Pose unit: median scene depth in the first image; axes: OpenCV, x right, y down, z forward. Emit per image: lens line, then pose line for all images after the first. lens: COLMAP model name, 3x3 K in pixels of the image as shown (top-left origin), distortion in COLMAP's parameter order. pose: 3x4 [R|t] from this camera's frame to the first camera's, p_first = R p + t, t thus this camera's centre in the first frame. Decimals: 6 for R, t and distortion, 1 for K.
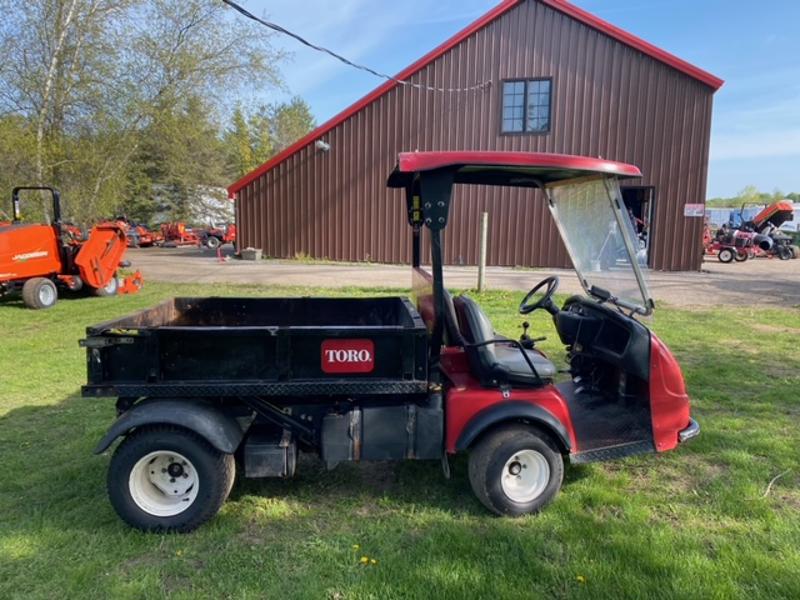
lens RADIAL K [[603.2, 0, 400.0], [0, 603.2, 300.0], [0, 0, 1]] dist [0.013645, -0.004061]
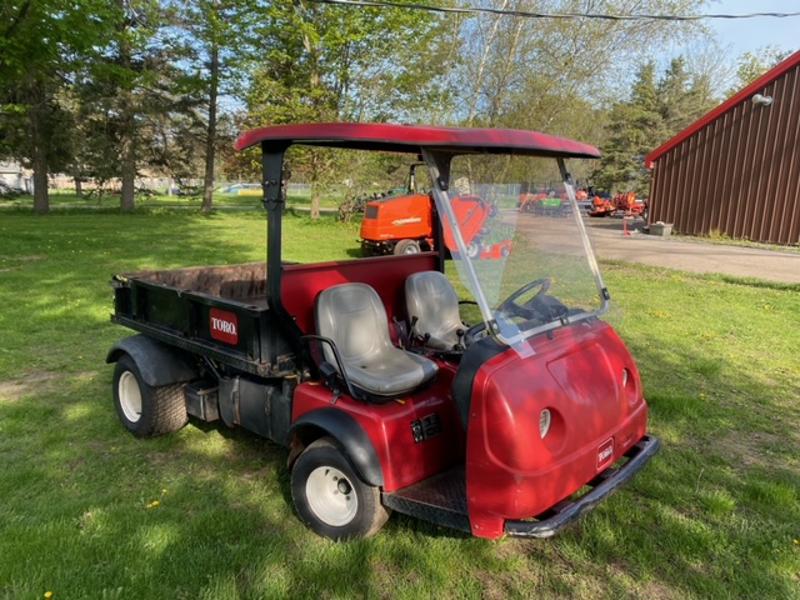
lens RADIAL K [[603.2, 0, 400.0], [0, 603.2, 300.0], [0, 0, 1]] dist [0.013645, -0.004061]
pose [[0.695220, 0.133380, -0.706314, 0.181827], [-0.098245, 0.991044, 0.090447, -0.016725], [0.712051, 0.006511, 0.702097, 0.096606]]
